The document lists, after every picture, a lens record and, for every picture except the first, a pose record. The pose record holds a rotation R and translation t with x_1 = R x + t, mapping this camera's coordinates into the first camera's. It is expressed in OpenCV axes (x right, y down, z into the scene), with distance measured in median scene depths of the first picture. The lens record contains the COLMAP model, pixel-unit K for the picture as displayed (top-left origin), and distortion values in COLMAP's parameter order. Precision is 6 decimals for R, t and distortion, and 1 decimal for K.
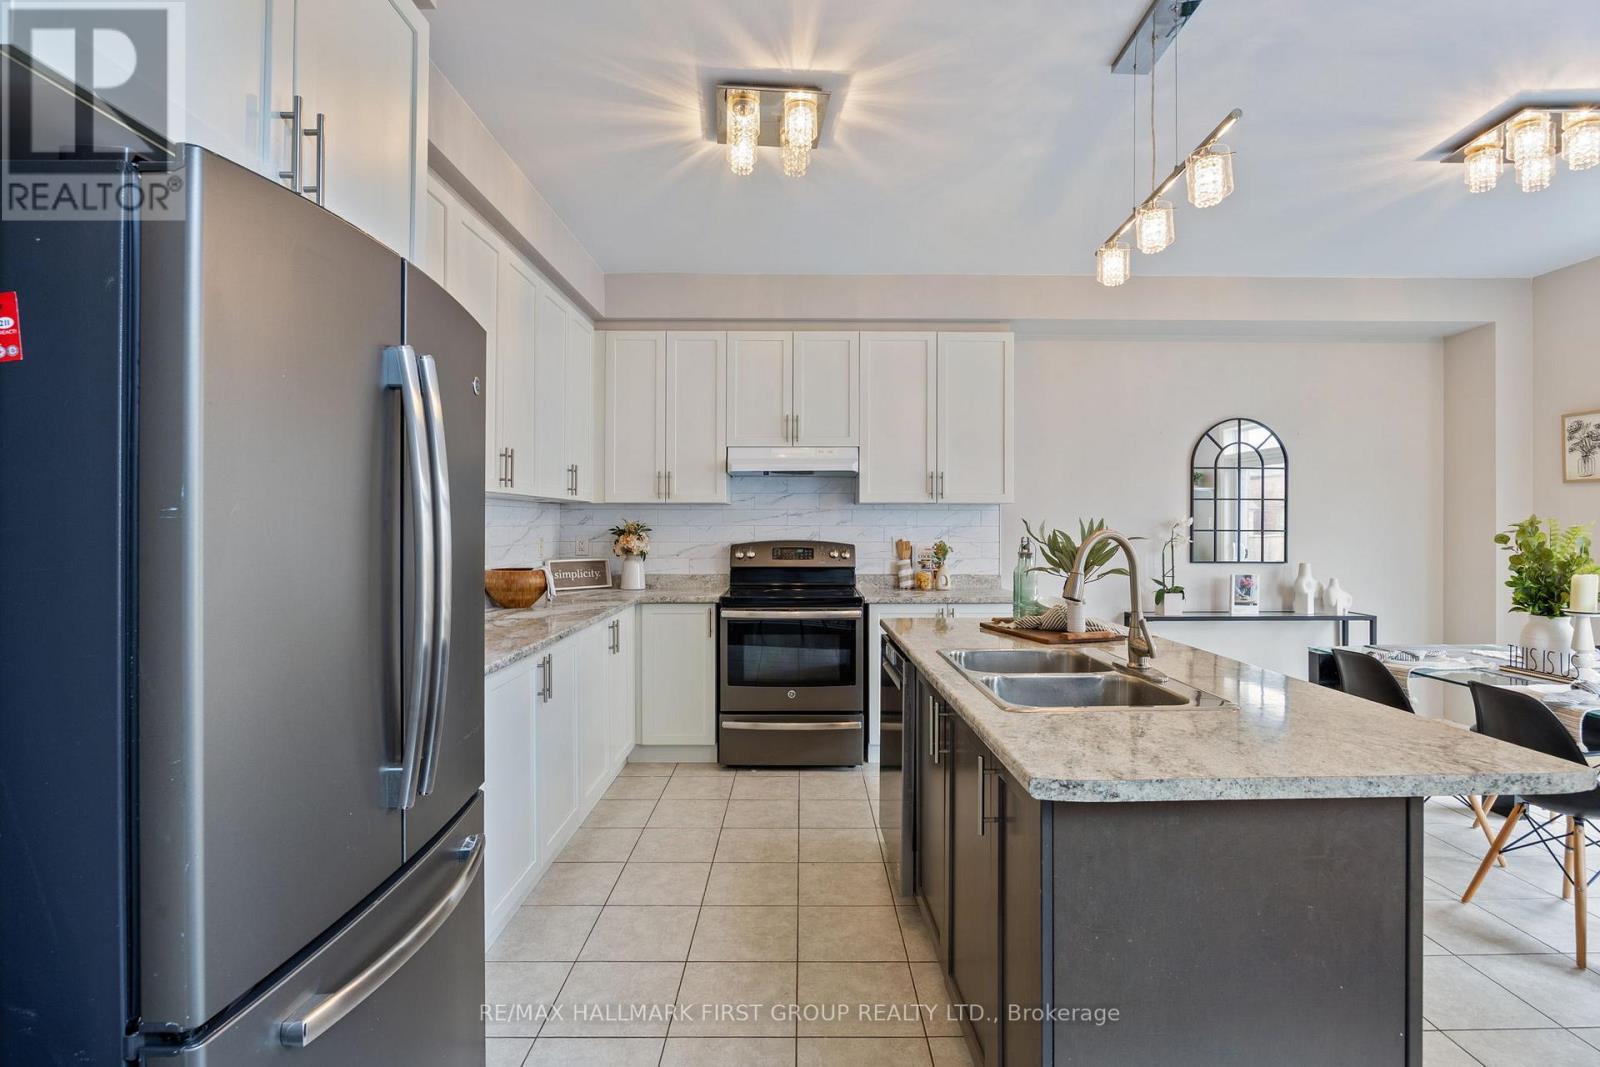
lens RADIAL K [[744.5, 0, 800.7], [0, 744.5, 527.0], [0, 0, 1]] dist [-0.013639, 0.000528]
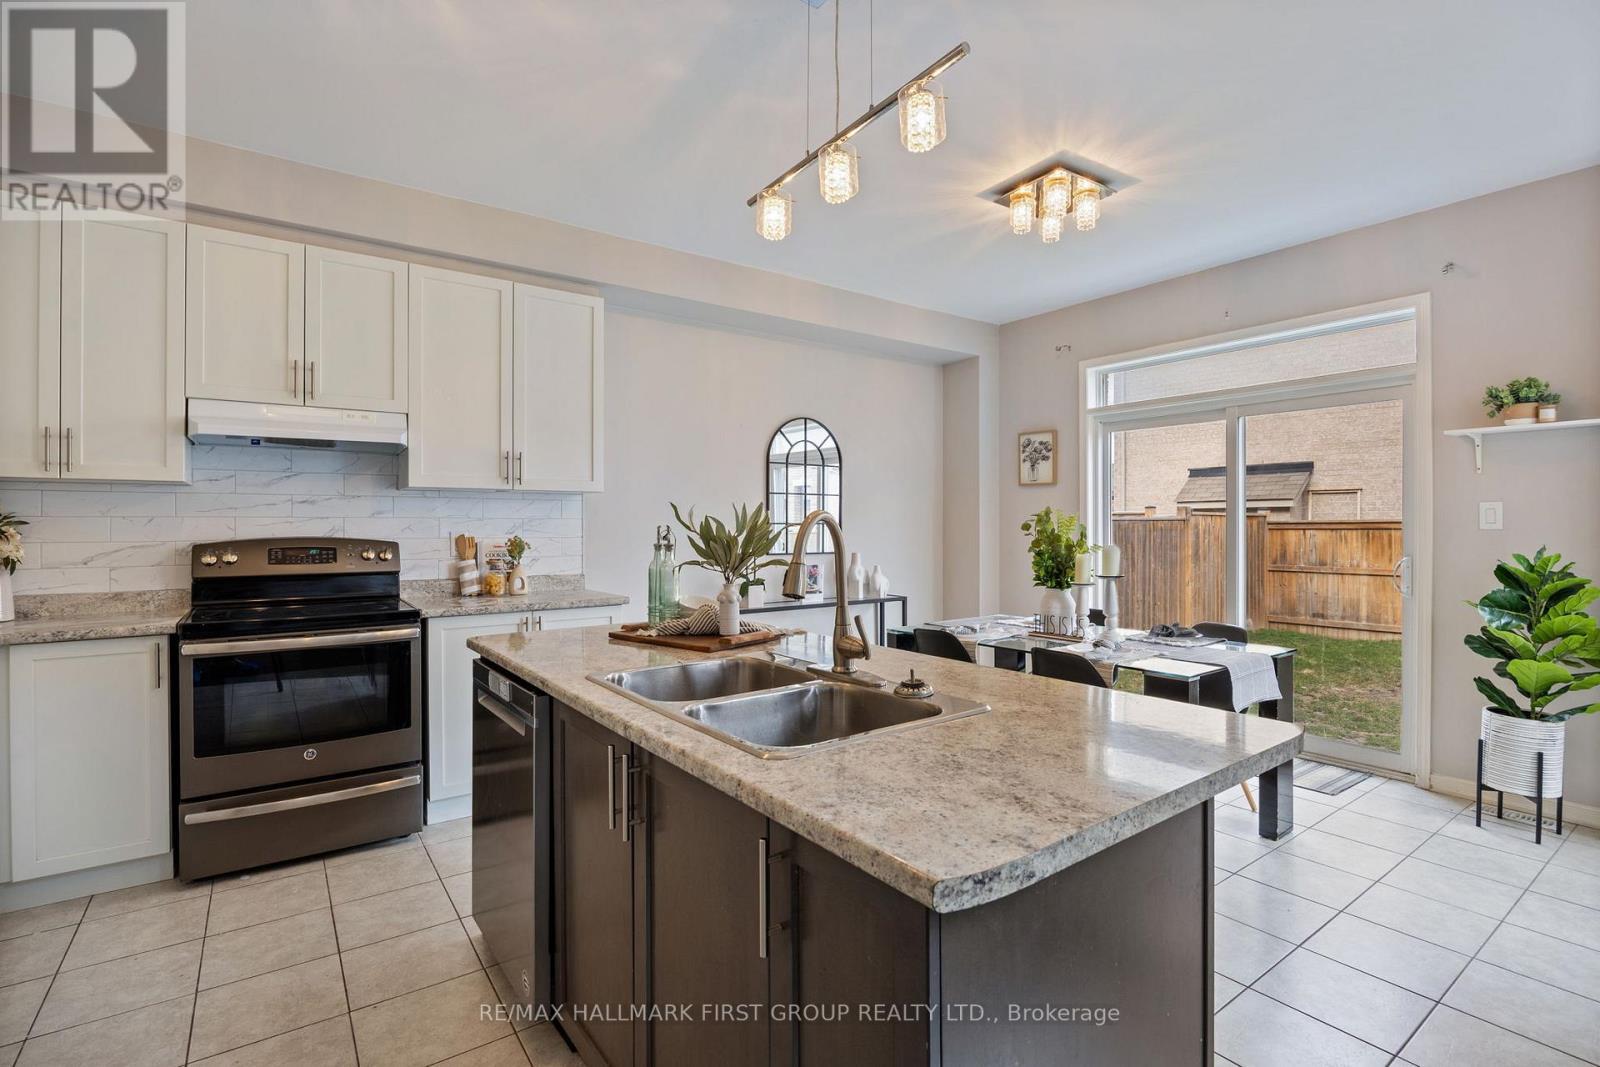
lens RADIAL K [[744.5, 0, 800.7], [0, 744.5, 527.0], [0, 0, 1]] dist [-0.013639, 0.000528]
pose [[0.811579, -0.003151, 0.584234, -0.041984], [0.003231, 0.999994, 0.000904, 0.009977], [-0.584234, 0.001154, 0.811584, 0.155779]]
